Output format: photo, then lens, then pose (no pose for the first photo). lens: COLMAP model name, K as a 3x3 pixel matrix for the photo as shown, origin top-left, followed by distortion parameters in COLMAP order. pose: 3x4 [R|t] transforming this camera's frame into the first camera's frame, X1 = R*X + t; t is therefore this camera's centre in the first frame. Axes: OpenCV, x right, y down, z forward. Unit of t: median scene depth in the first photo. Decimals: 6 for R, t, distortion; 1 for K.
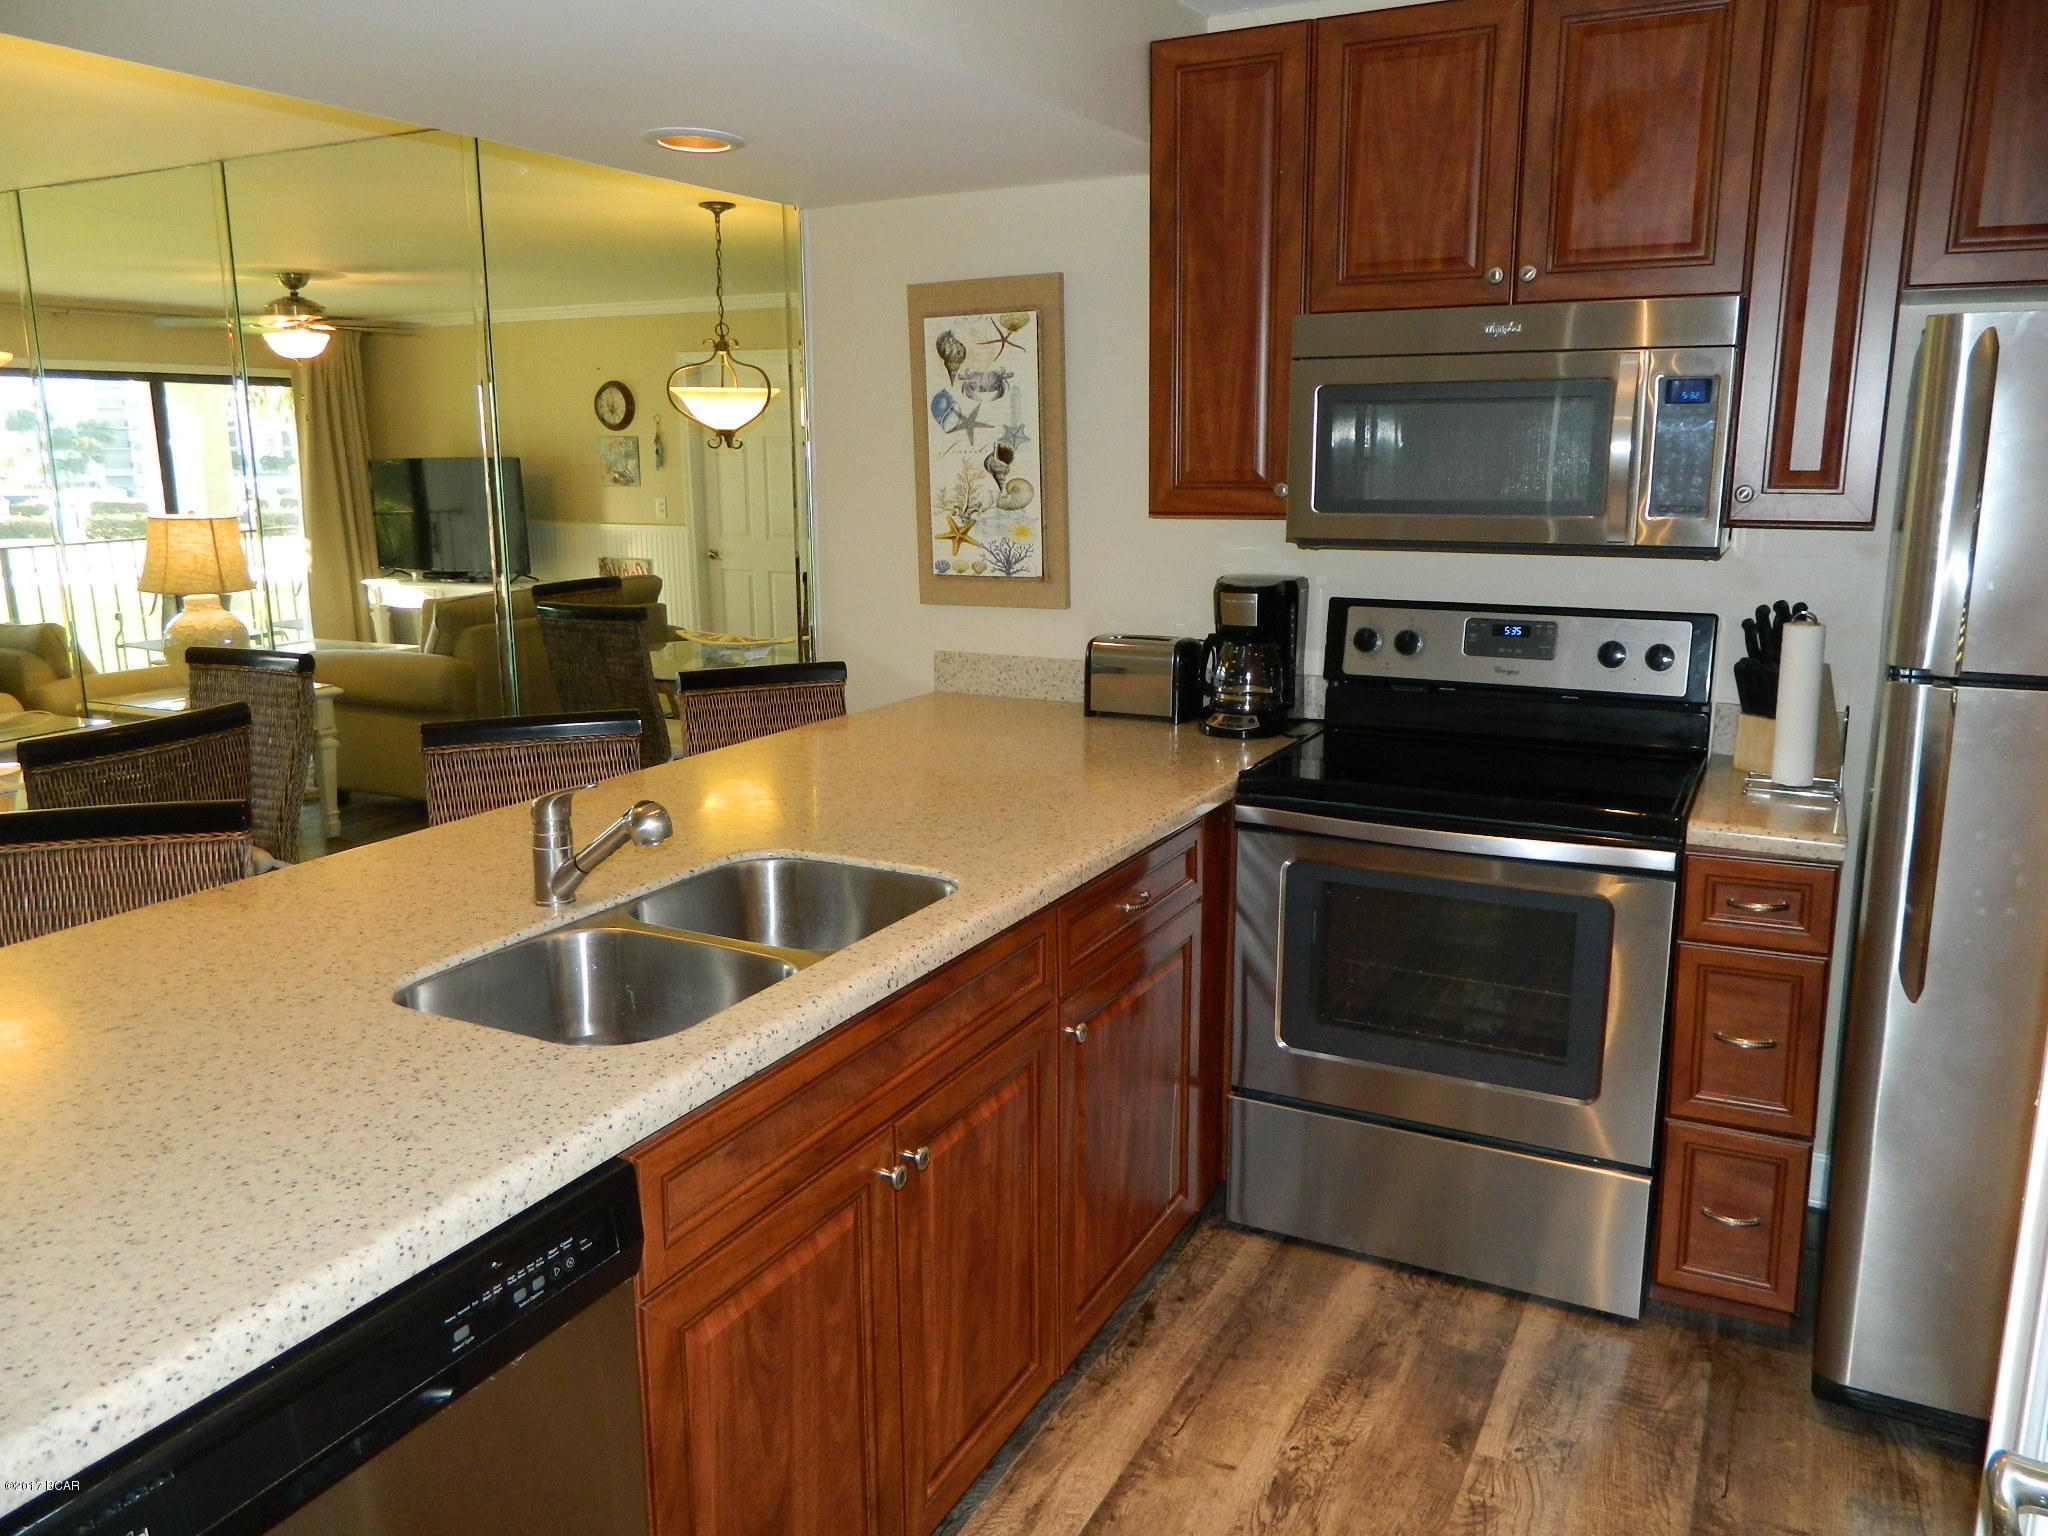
lens RADIAL K [[1523.5, 0, 1024.0], [0, 1523.5, 768.0], [0, 0, 1]] dist [-0.007013, -0.001113]
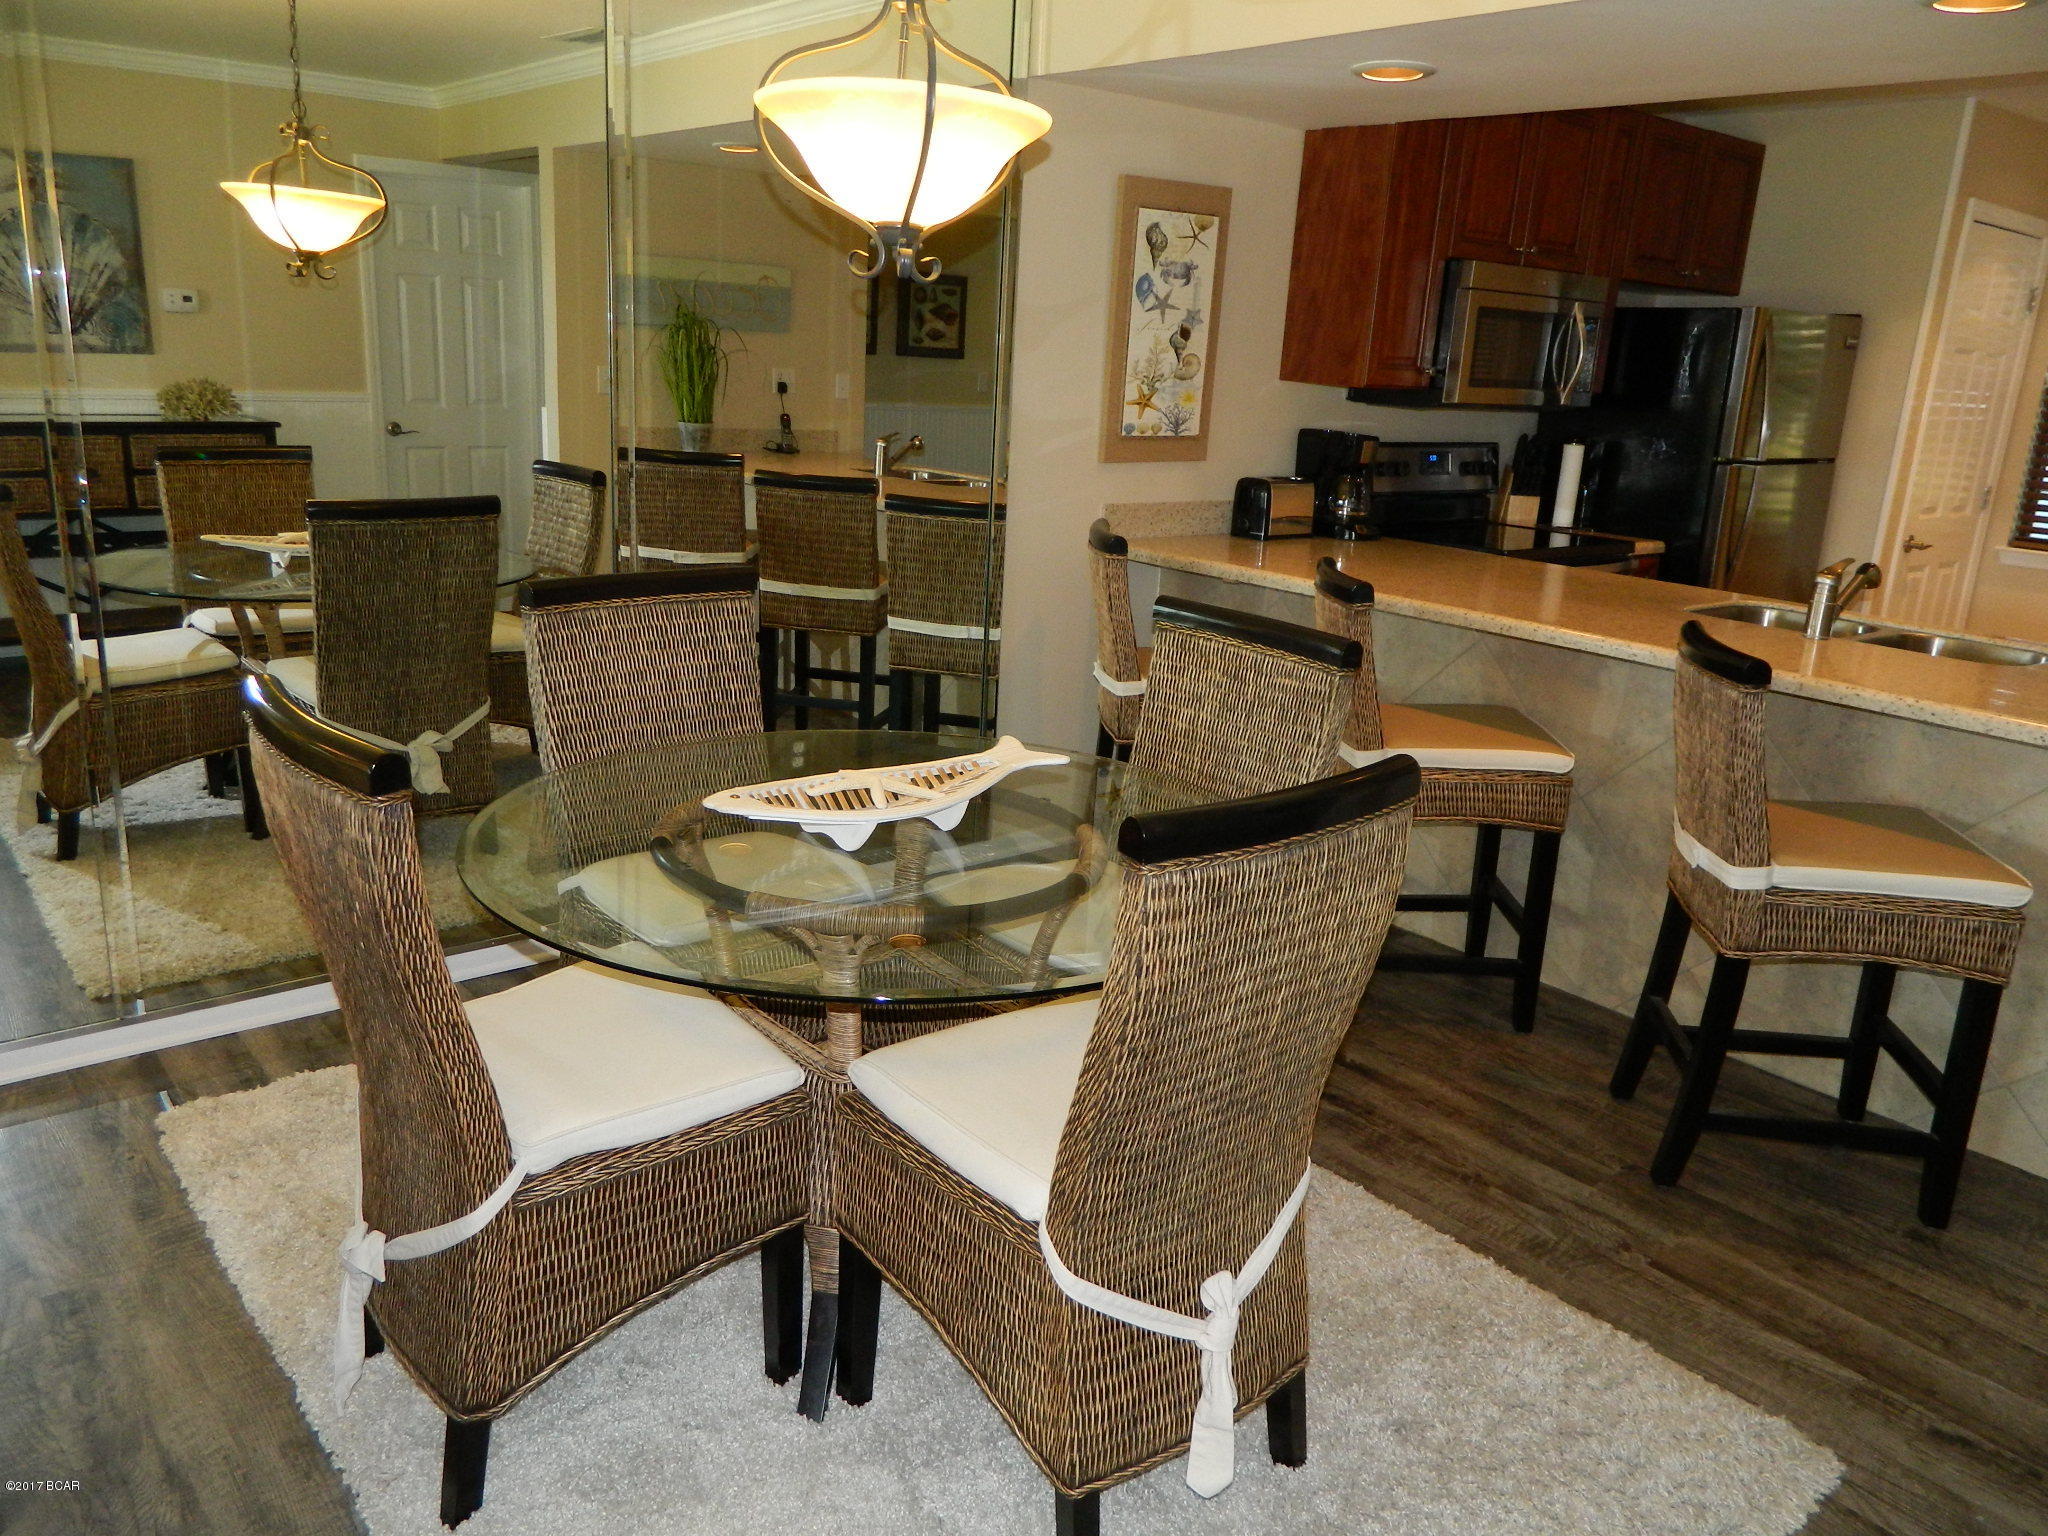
lens RADIAL K [[1523.5, 0, 1024.0], [0, 1523.5, 768.0], [0, 0, 1]] dist [-0.007013, -0.001113]
pose [[0.391526, -0.218746, 0.893788, -1.217816], [0.143255, 0.973980, 0.175619, -0.100520], [-0.908947, 0.059280, 0.412675, 0.639443]]
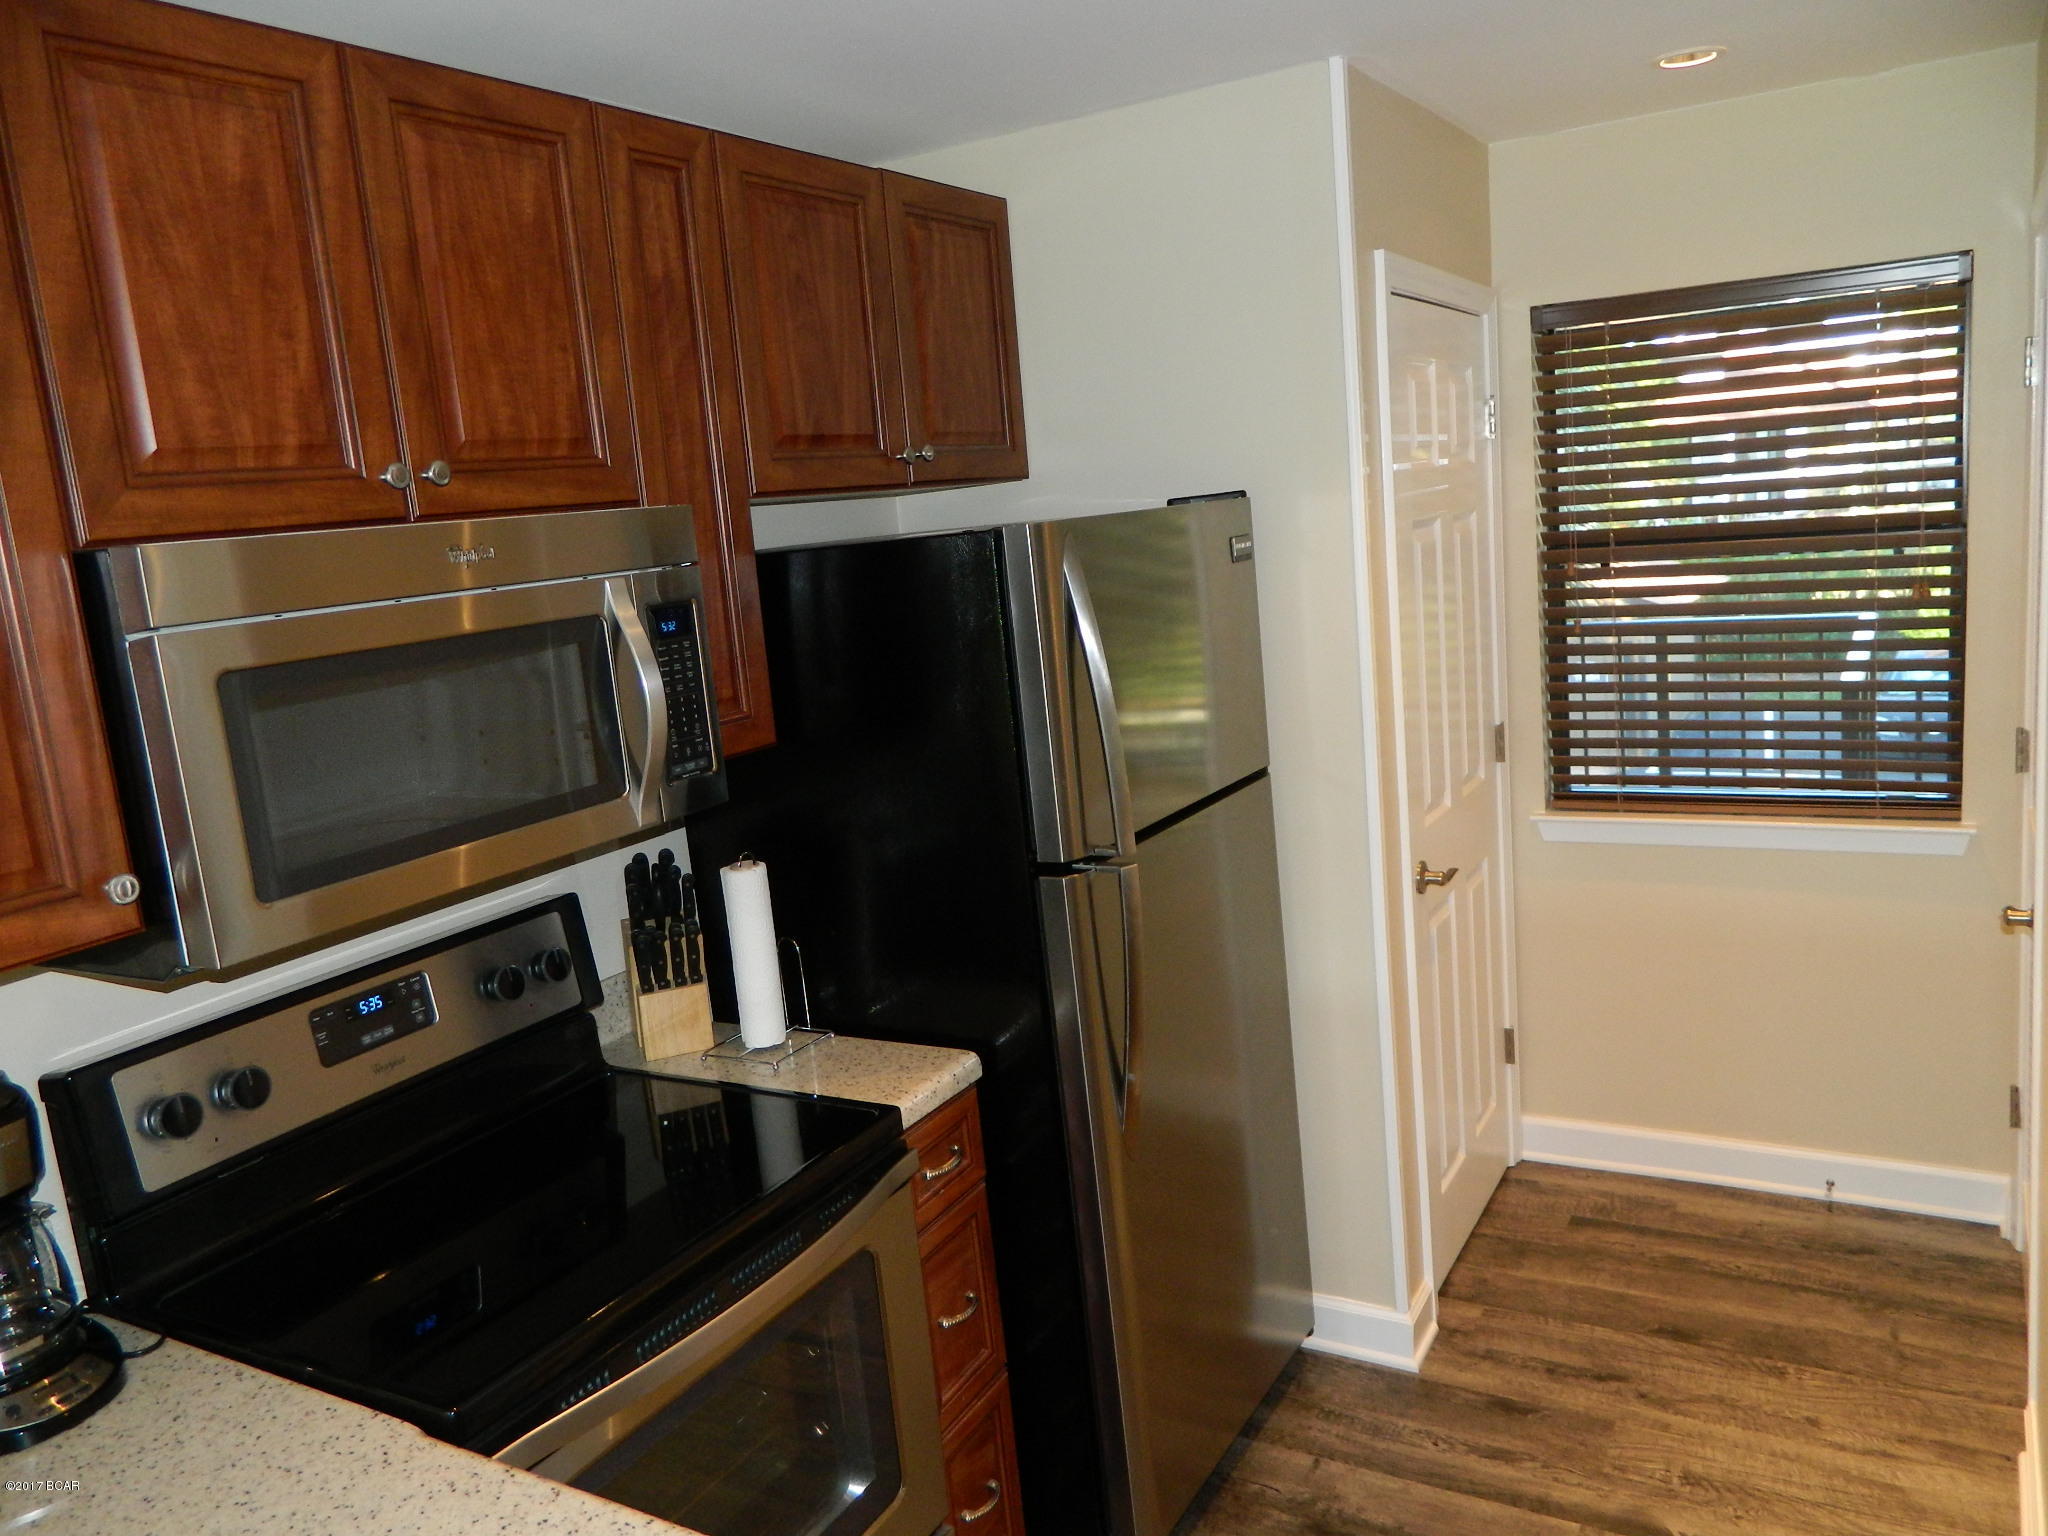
lens RADIAL K [[1523.5, 0, 1024.0], [0, 1523.5, 768.0], [0, 0, 1]] dist [-0.007013, -0.001113]
pose [[0.046172, -0.172202, 0.983979, -0.249374], [0.305095, 0.940393, 0.150258, -0.171055], [-0.951202, 0.293270, 0.095958, 0.554565]]
